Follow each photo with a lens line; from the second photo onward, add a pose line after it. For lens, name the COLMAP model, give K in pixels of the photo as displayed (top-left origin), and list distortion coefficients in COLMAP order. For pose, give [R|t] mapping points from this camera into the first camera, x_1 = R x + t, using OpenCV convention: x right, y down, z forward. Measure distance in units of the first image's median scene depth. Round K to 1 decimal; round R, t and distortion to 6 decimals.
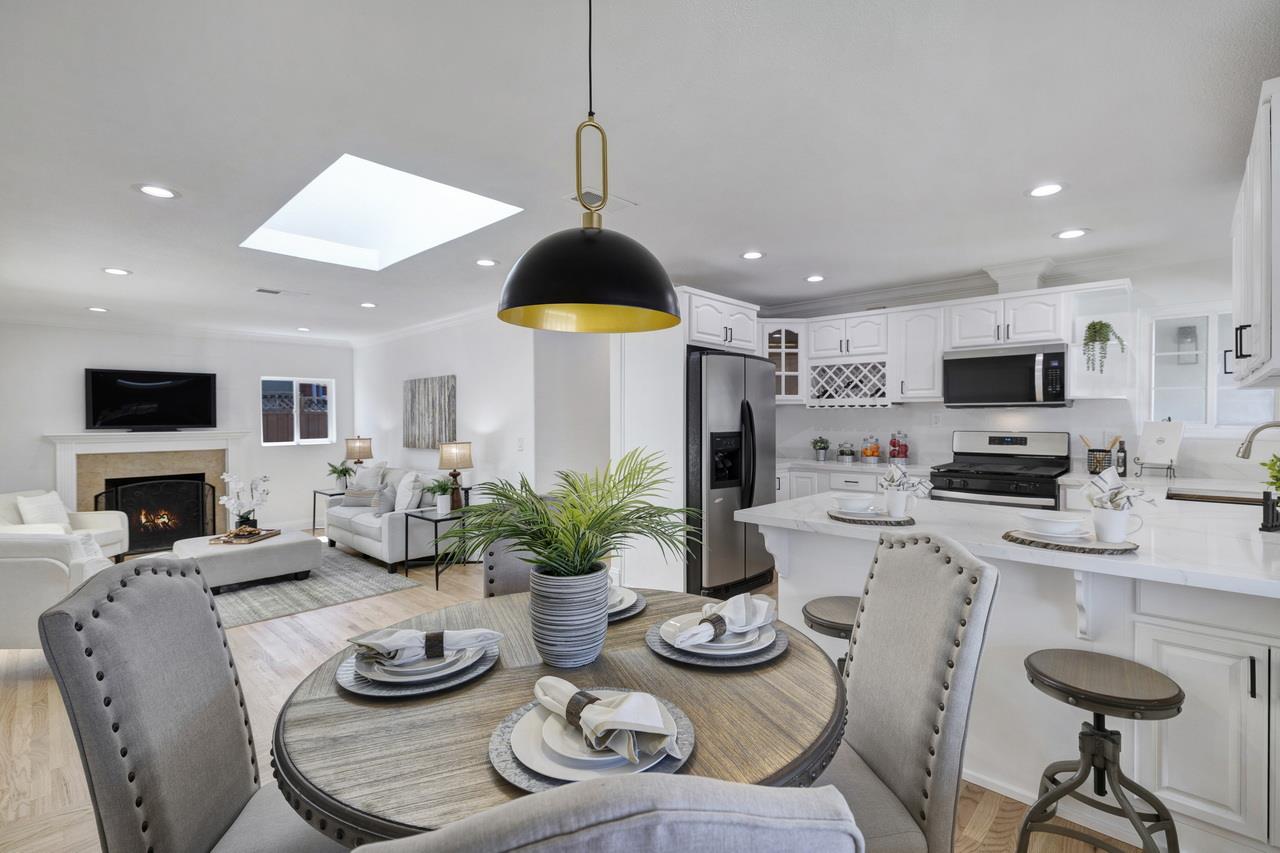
lens RADIAL K [[567.6, 0, 635.5], [0, 567.6, 423.0], [0, 0, 1]] dist [-0.007792, 0.000027]
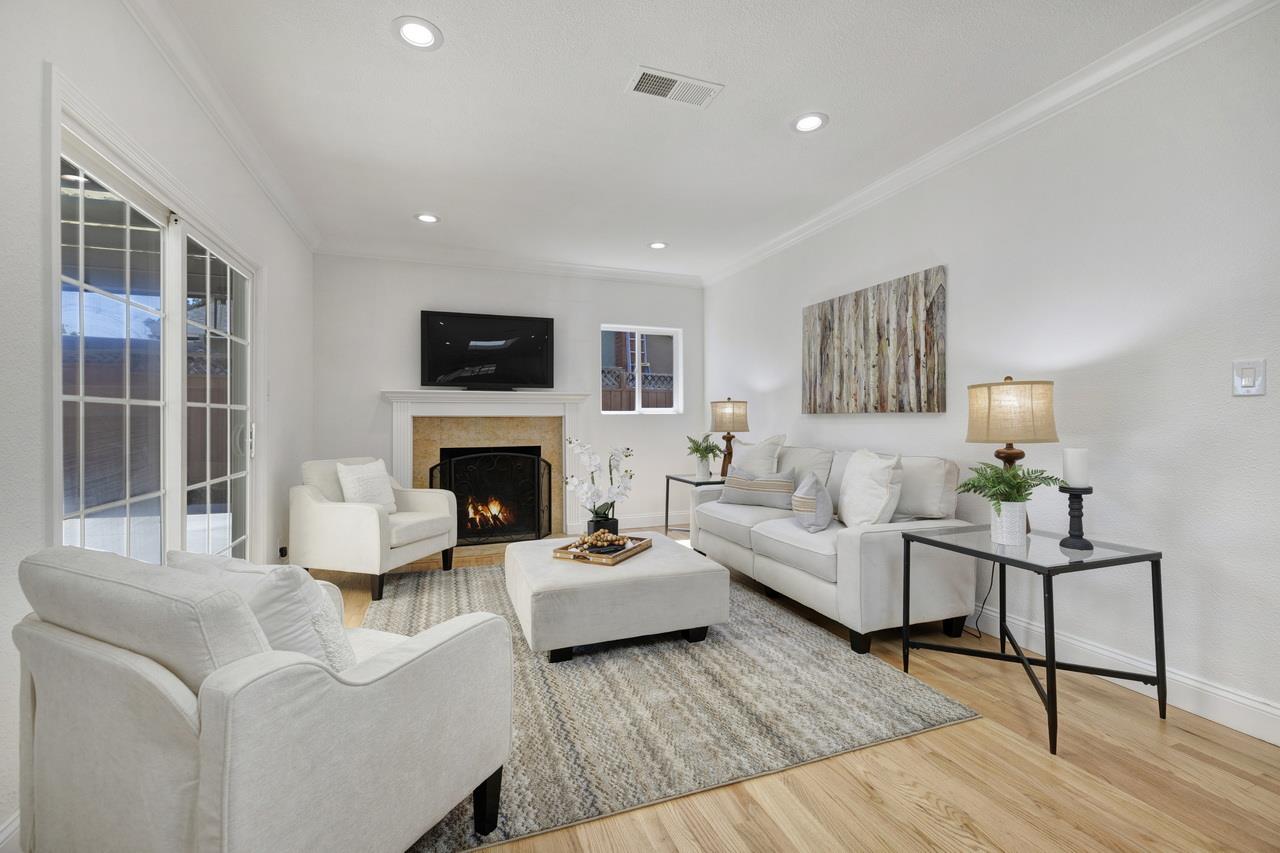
lens RADIAL K [[539.6, 0, 643.6], [0, 539.6, 422.0], [0, 0, 1]] dist [-0.001961, -0.000161]
pose [[0.901392, 0.008645, -0.432918, -0.408594], [-0.008136, 0.999962, 0.003026, 0.067685], [0.432928, 0.000794, 0.901428, 0.510319]]
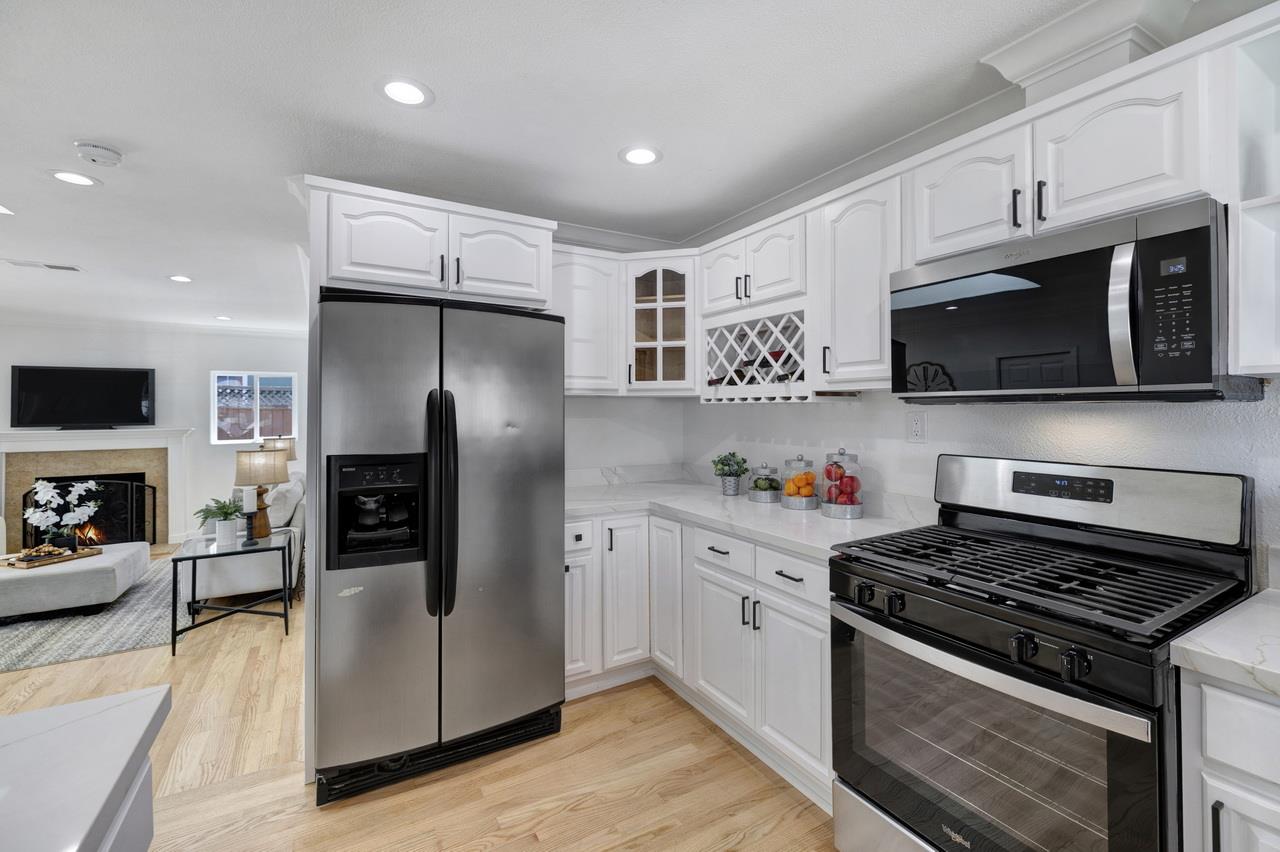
lens RADIAL K [[543.3, 0, 637.9], [0, 543.3, 404.4], [0, 0, 1]] dist [-0.000825, -0.000267]
pose [[0.962343, -0.004166, -0.271806, 0.384179], [-0.000779, 0.999836, -0.018082, -0.014610], [0.271837, 0.017613, 0.962182, 0.447536]]
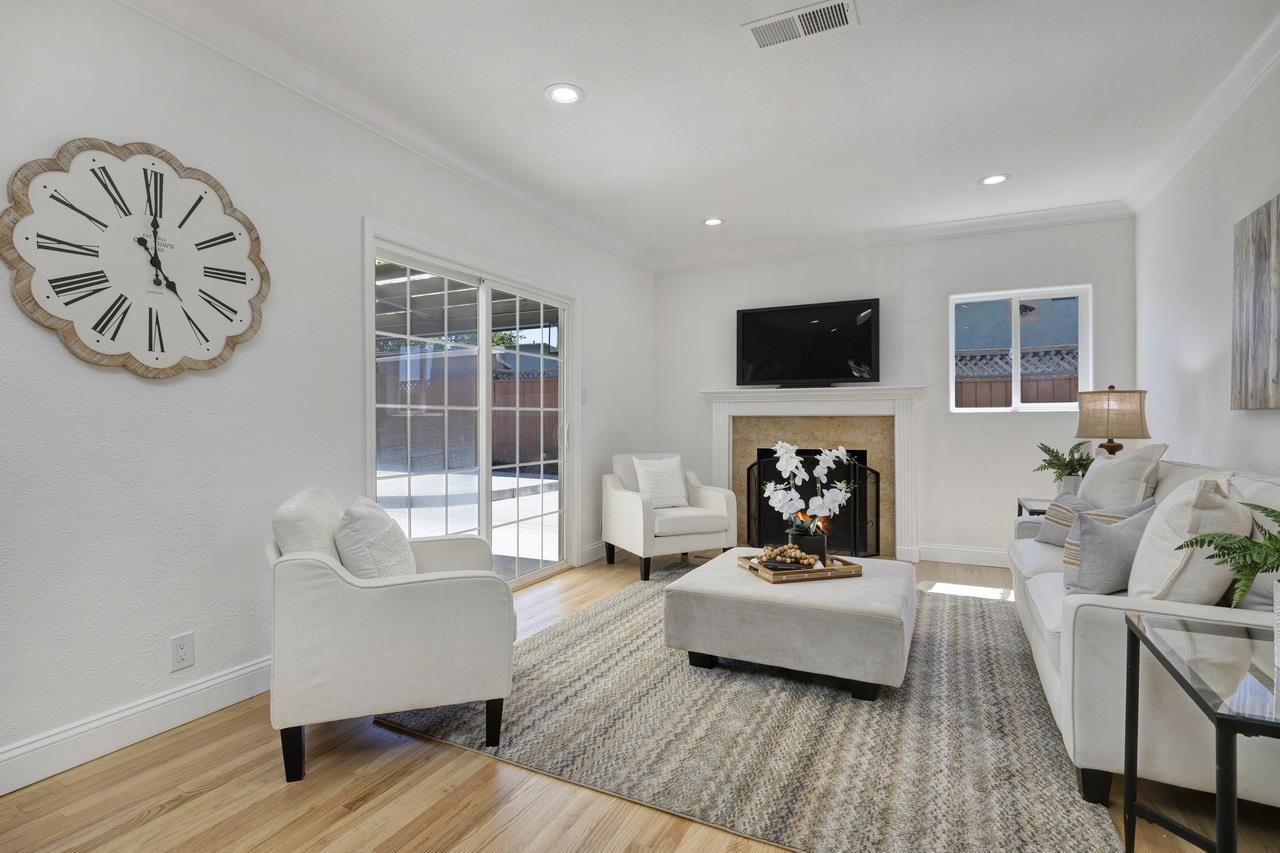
lens RADIAL K [[618.3, 0, 640.0], [0, 618.3, 426.5], [0, 0, 1]] dist [0.000108, 0.000294]
pose [[0.305289, 0.018589, -0.952078, -0.198250], [-0.007671, 0.999825, 0.017061, 0.065307], [0.952229, 0.002095, 0.305378, 0.689191]]
